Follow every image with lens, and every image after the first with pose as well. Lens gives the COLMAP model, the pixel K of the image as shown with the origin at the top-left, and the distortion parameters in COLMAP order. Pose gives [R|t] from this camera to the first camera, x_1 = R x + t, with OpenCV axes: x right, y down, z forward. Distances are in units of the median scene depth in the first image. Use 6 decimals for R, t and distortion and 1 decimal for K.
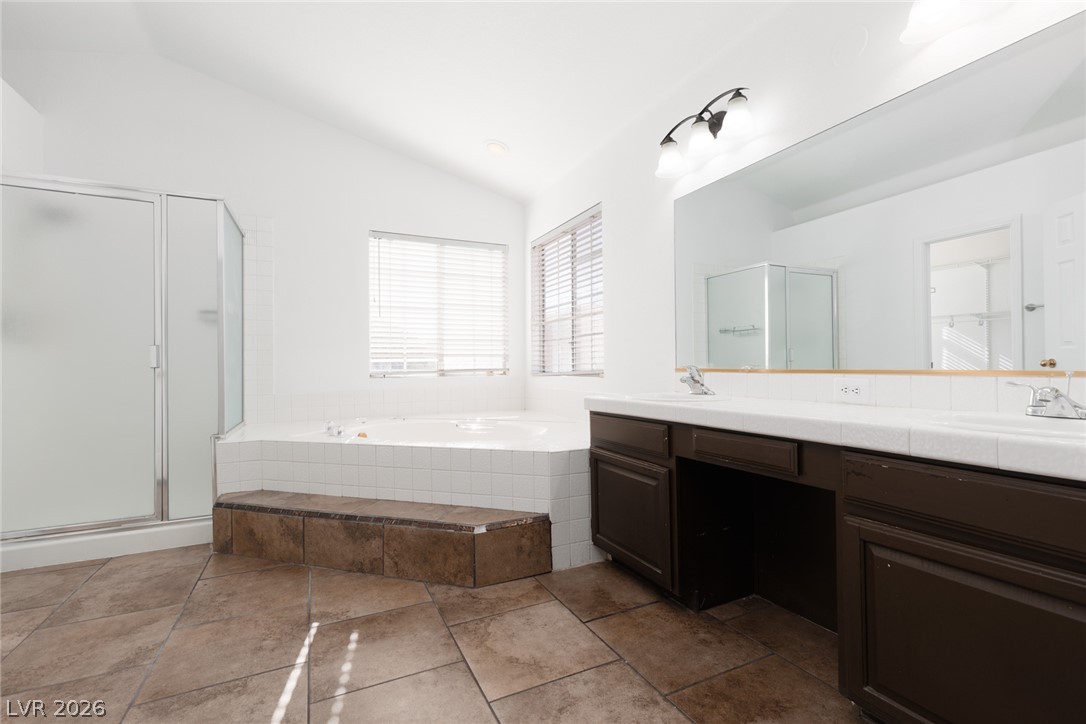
lens RADIAL K [[483.6, 0, 544.9], [0, 483.6, 363.1], [0, 0, 1]] dist [0.002048, 0.000492]
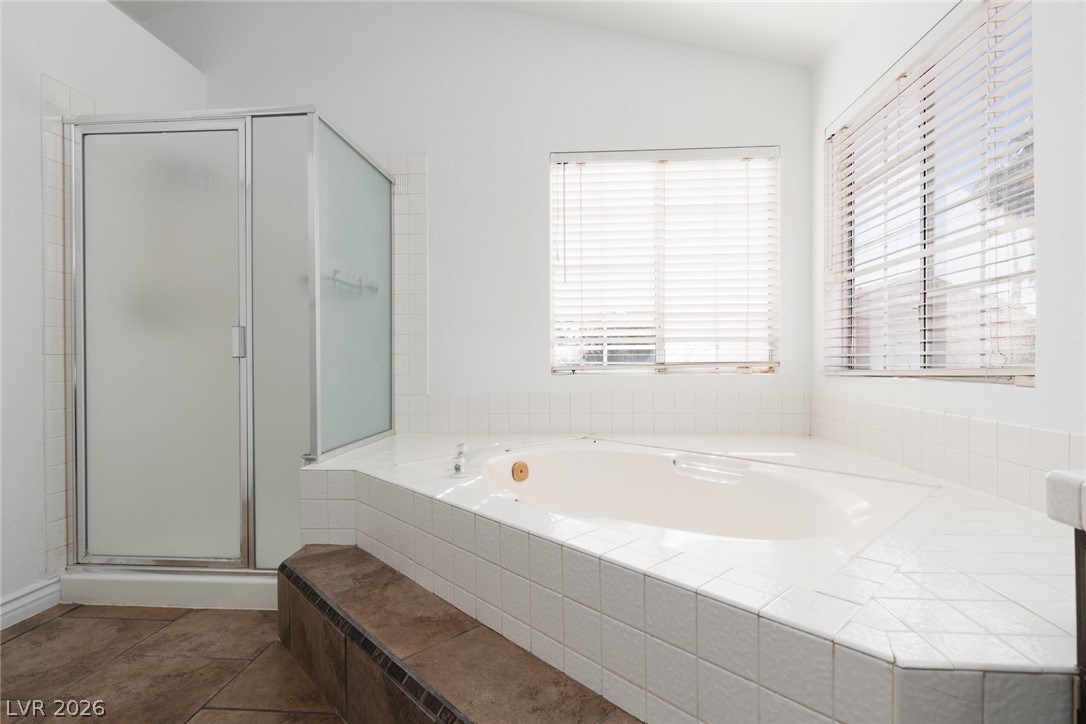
lens RADIAL K [[538.7, 0, 541.1], [0, 538.7, 360.1], [0, 0, 1]] dist [-0.006280, -0.001041]
pose [[0.872560, 0.006238, -0.488467, -0.010683], [-0.000597, 0.999931, 0.011703, 0.002423], [0.488507, -0.009920, 0.872504, 0.344213]]
